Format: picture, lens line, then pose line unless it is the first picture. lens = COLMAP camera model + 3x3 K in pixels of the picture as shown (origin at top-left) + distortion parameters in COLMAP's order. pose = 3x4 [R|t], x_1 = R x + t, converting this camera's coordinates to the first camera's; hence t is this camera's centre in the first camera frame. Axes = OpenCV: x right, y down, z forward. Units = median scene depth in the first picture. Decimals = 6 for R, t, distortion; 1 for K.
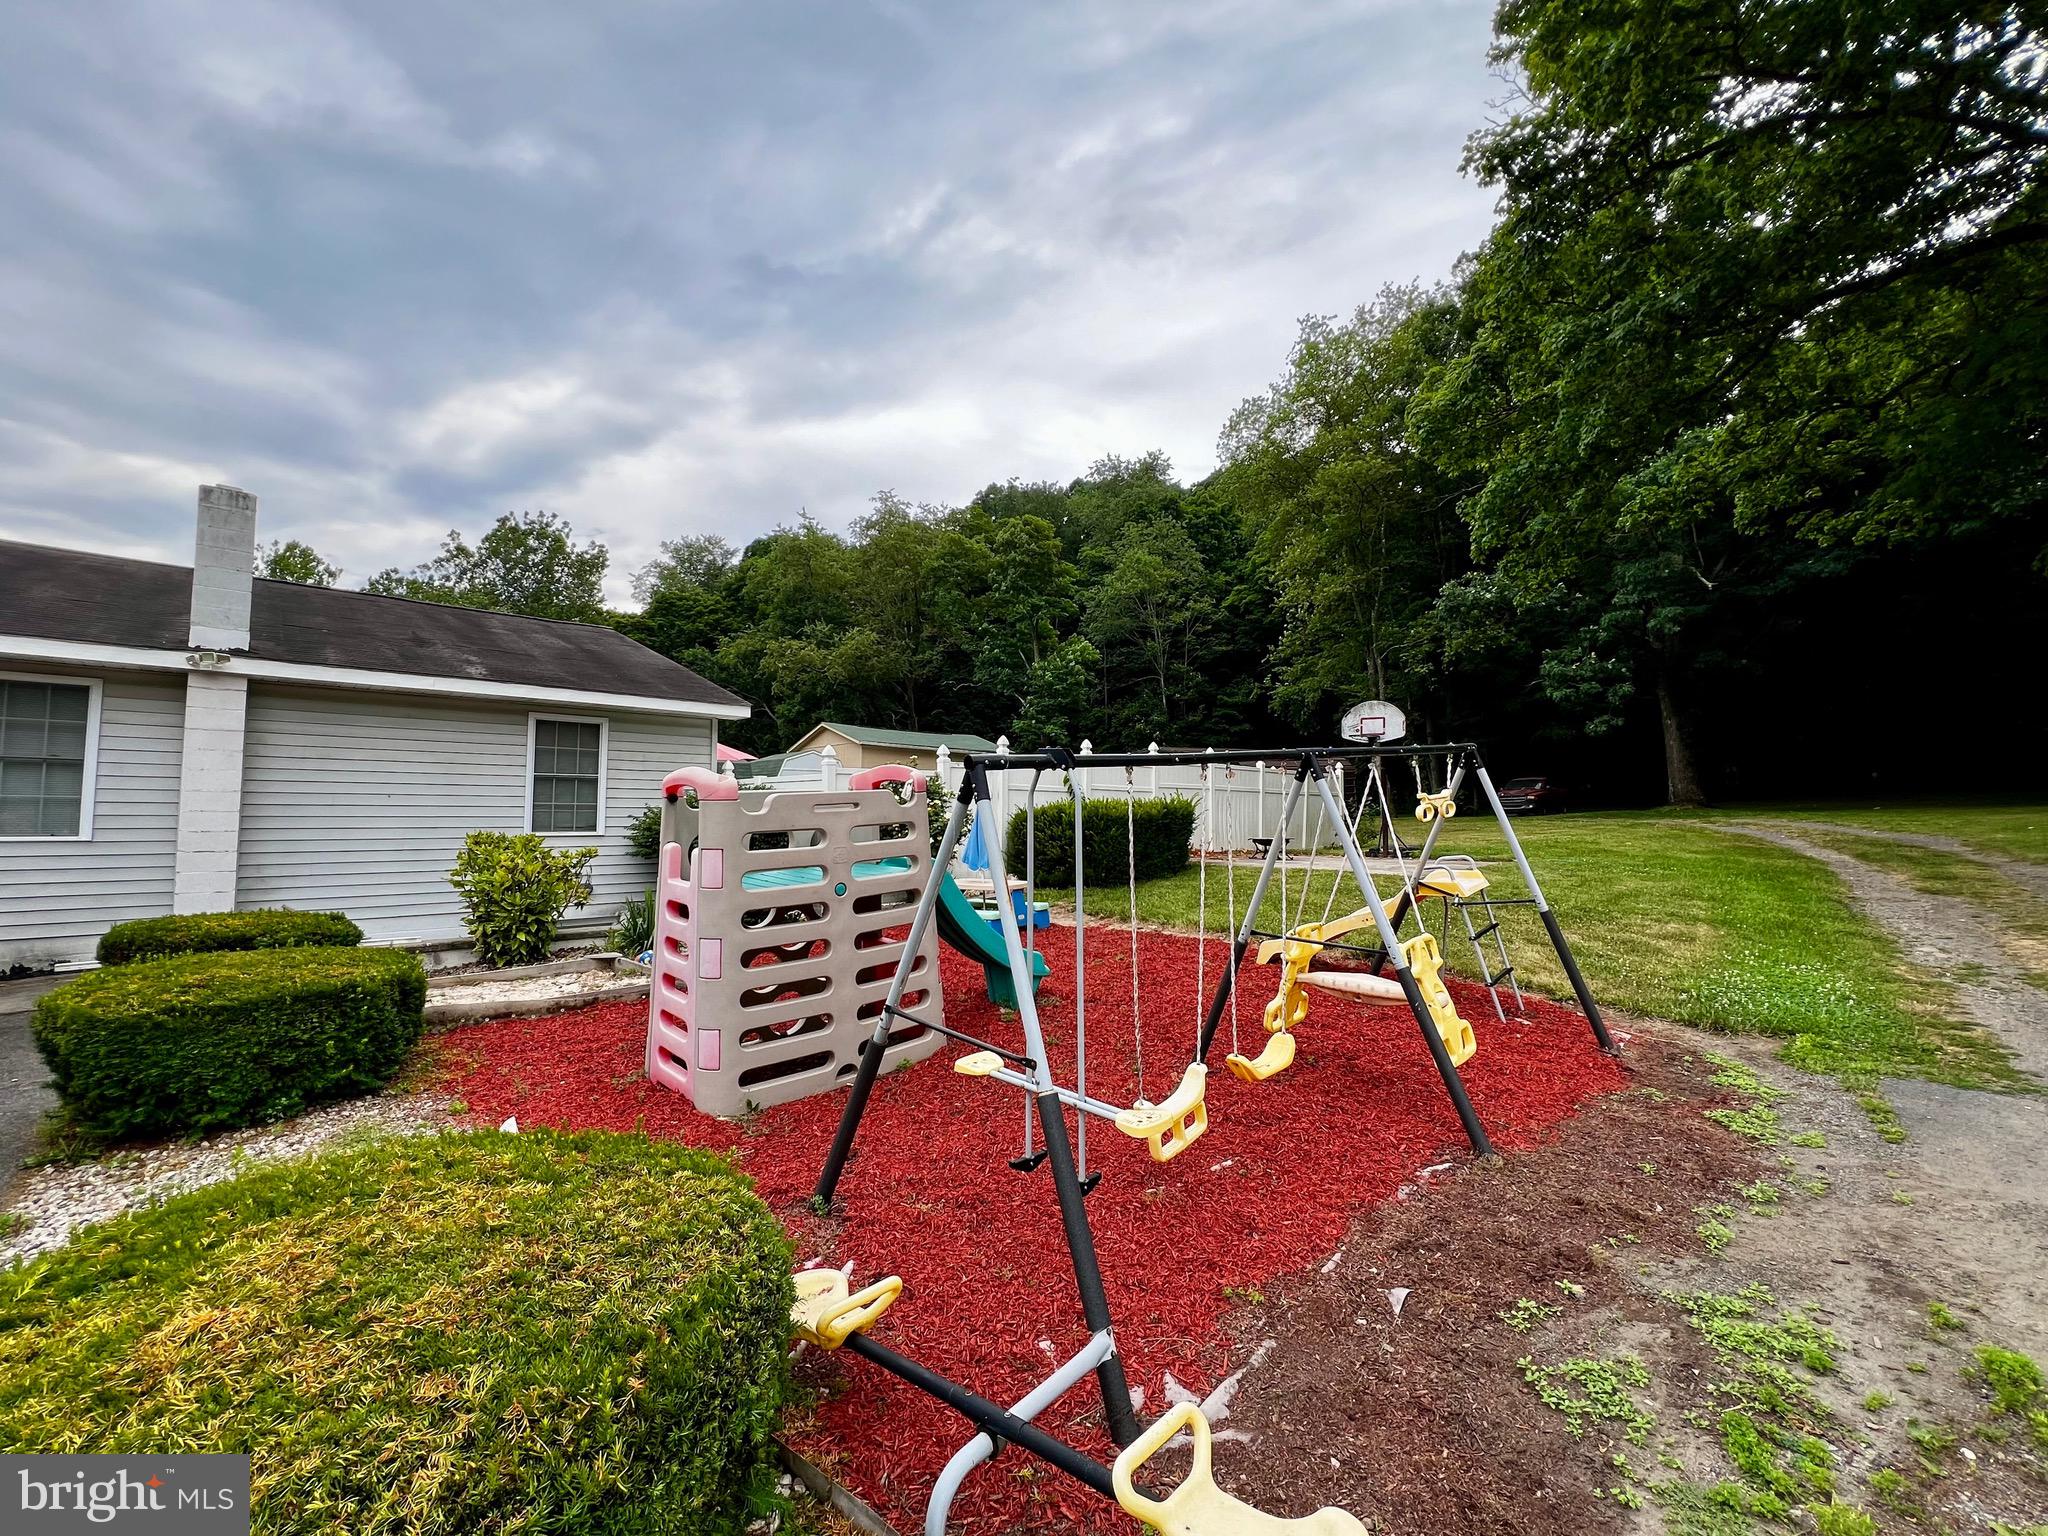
lens RADIAL K [[829.8, 0, 1024.0], [0, 829.8, 768.0], [0, 0, 1]] dist [-0.010431, 0.000233]
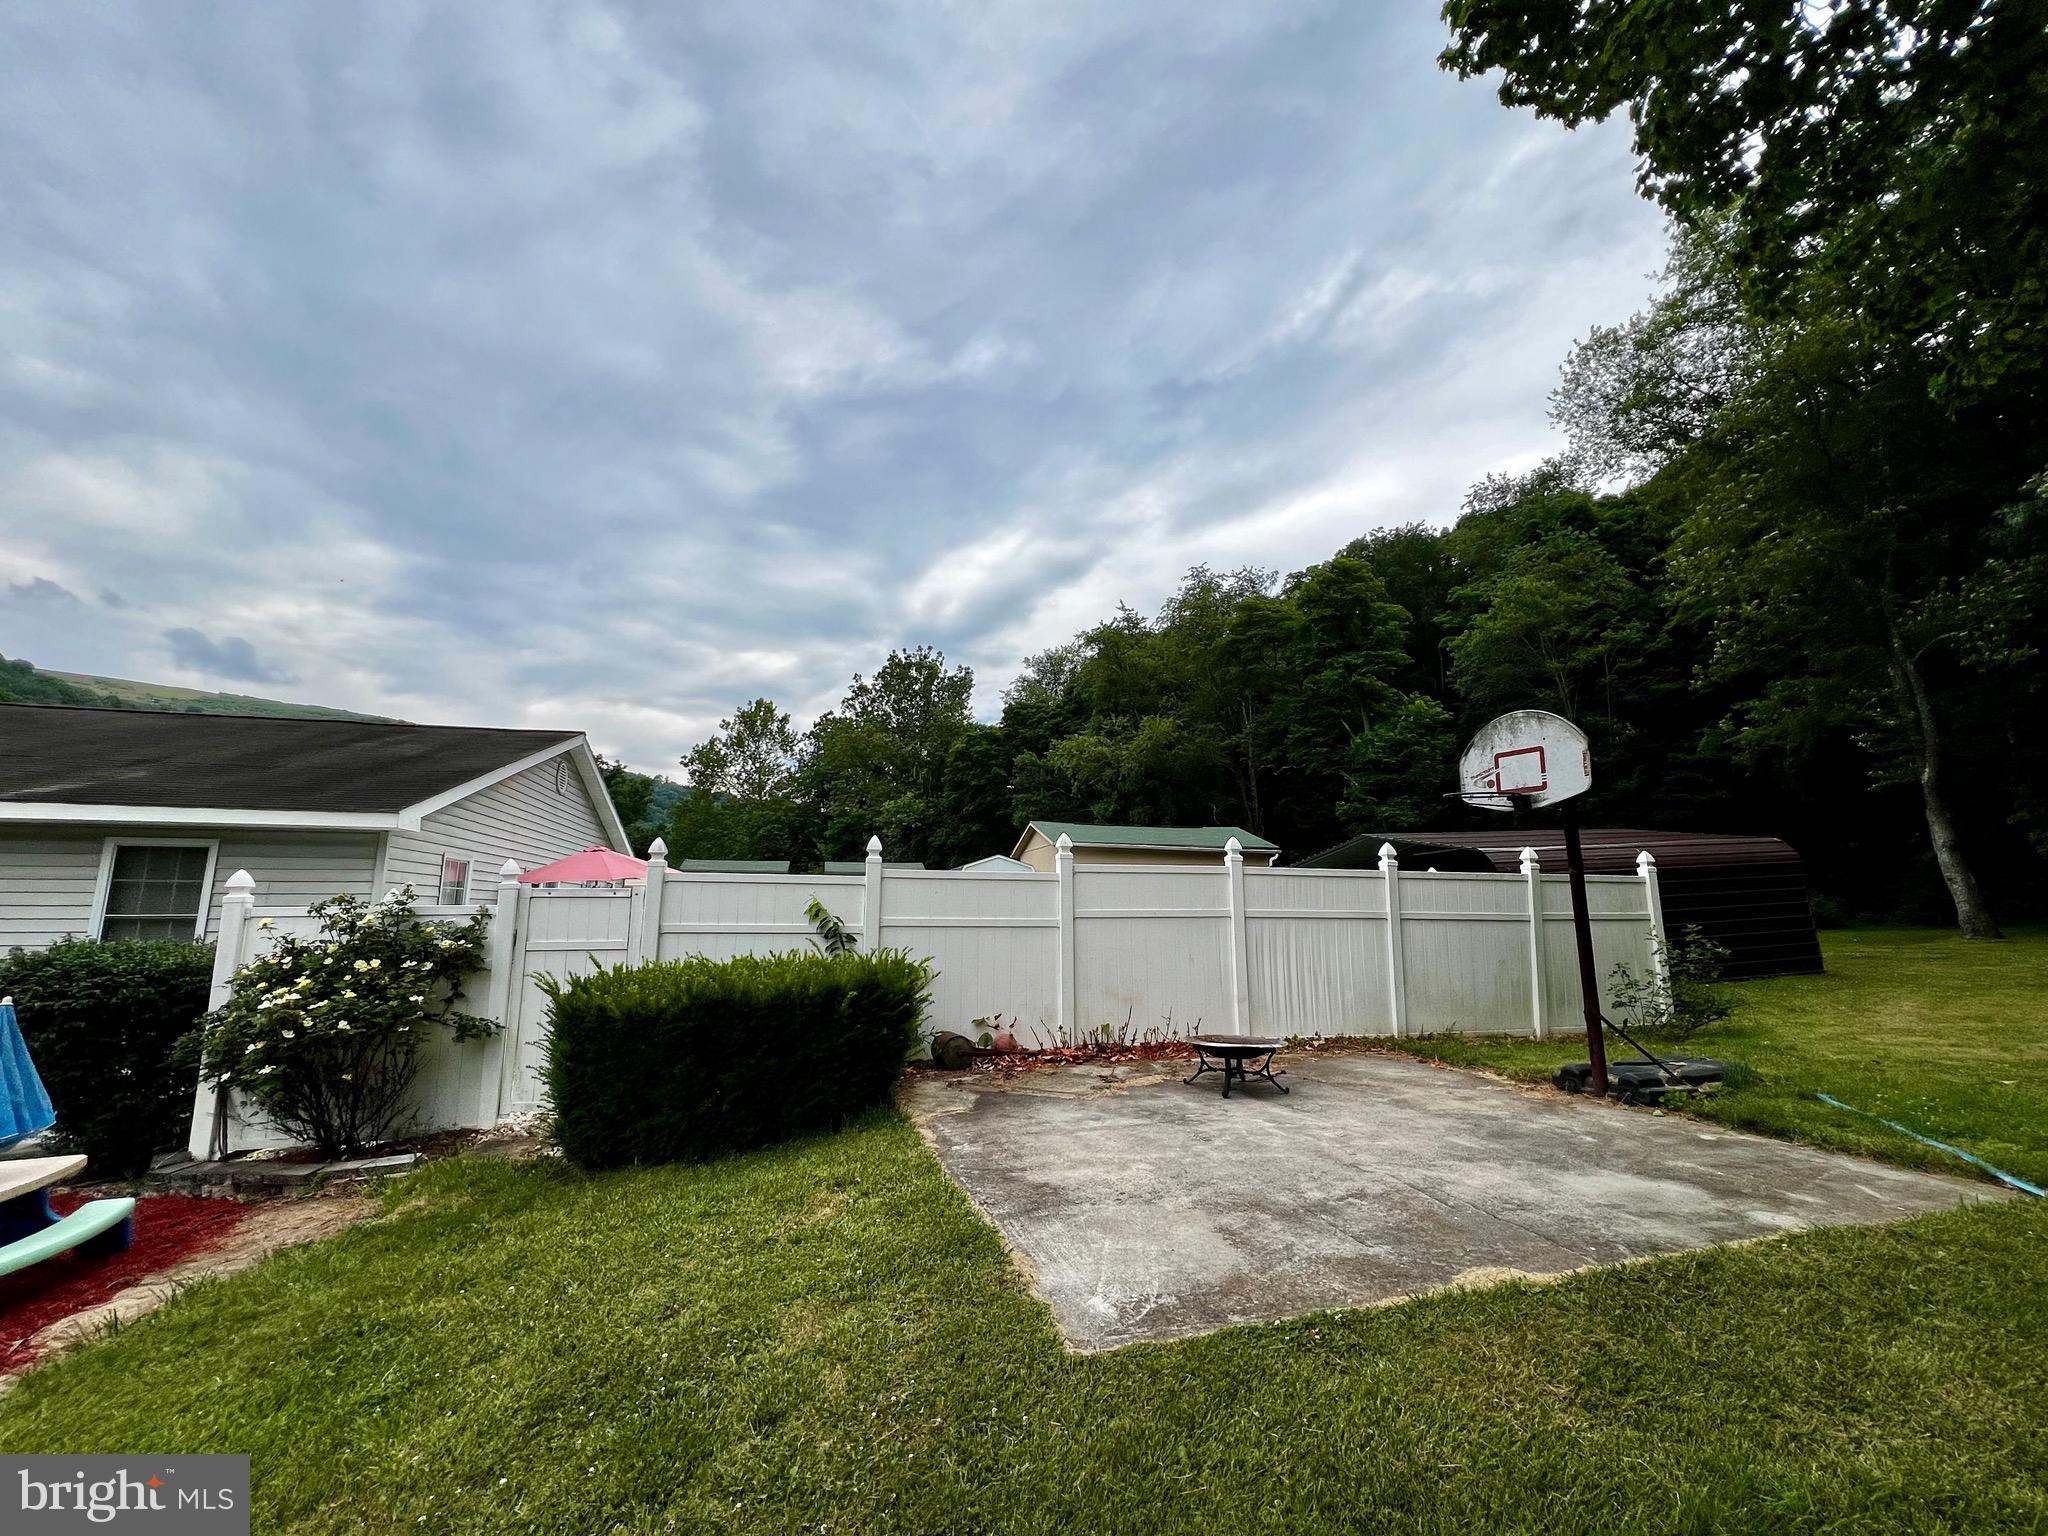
lens RADIAL K [[850.0, 0, 1034.7], [0, 850.0, 793.6], [0, 0, 1]] dist [-0.000914, -0.000073]
pose [[0.877365, -0.069743, -0.474728, 0.084288], [0.029190, 0.995306, -0.092274, 0.000005], [0.478935, 0.067101, 0.875282, 0.079242]]
